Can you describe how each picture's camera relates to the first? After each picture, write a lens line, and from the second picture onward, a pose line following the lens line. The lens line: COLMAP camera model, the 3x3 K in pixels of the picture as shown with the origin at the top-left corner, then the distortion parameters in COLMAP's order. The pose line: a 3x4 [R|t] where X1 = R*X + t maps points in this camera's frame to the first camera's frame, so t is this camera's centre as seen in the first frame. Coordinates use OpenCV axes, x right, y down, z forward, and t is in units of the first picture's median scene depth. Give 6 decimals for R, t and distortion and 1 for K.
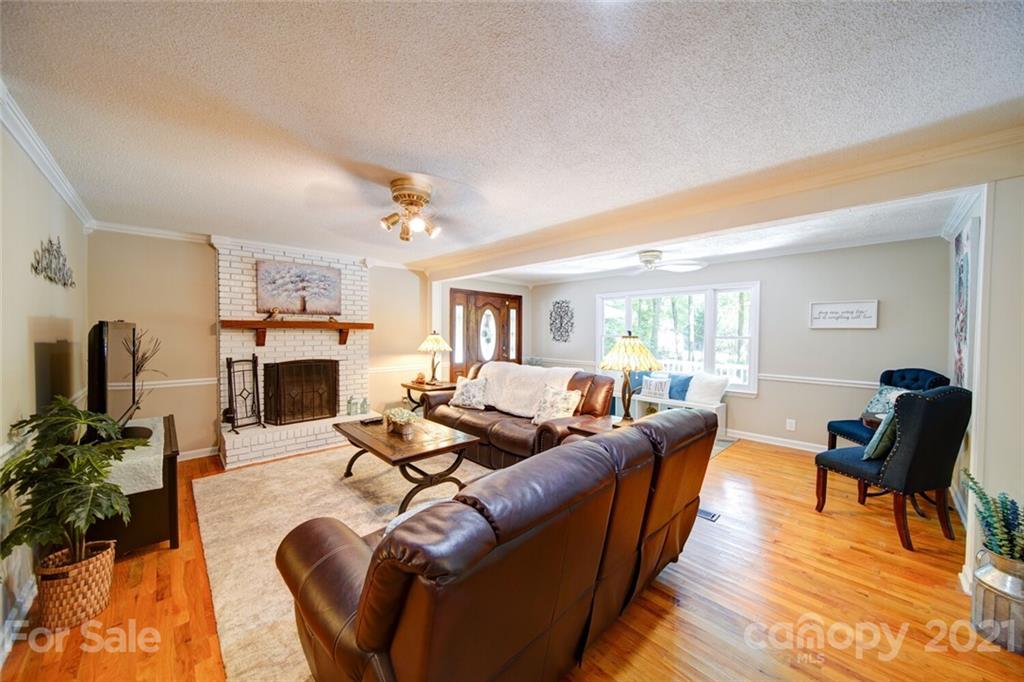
lens RADIAL K [[353.5, 0, 505.9], [0, 353.5, 339.8], [0, 0, 1]] dist [0.000185, 0.000066]
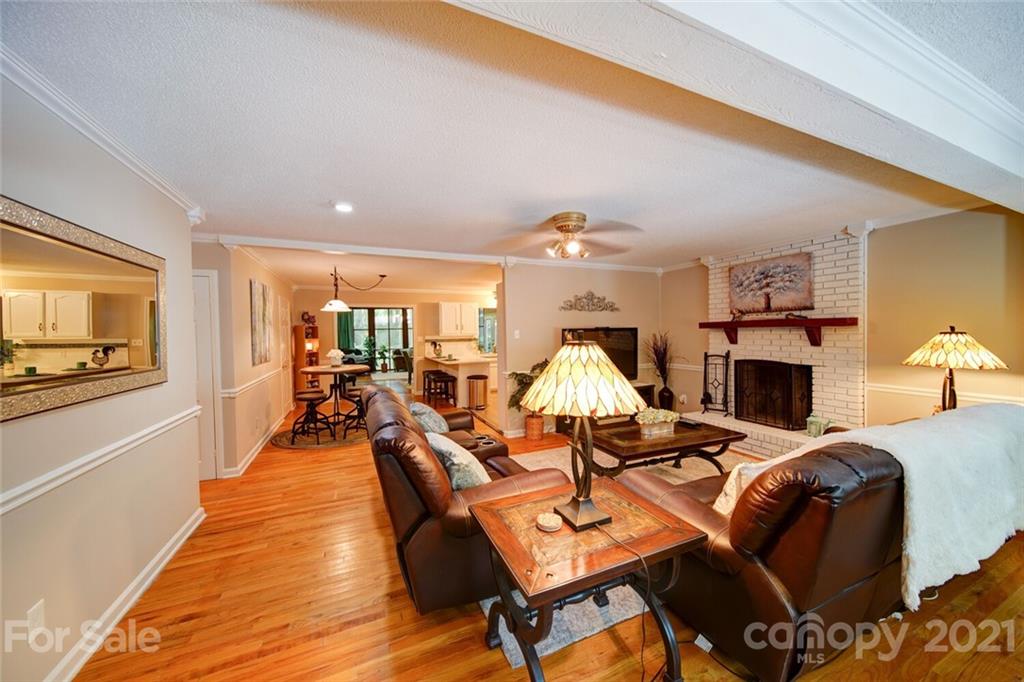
lens RADIAL K [[353.5, 0, 507.8], [0, 353.5, 336.7], [0, 0, 1]] dist [0.000185, 0.000066]
pose [[-0.345269, 0.010380, -0.938446, 0.556890], [-0.011440, 0.999818, 0.015268, -0.013020], [0.938434, 0.016008, -0.345087, 0.674695]]
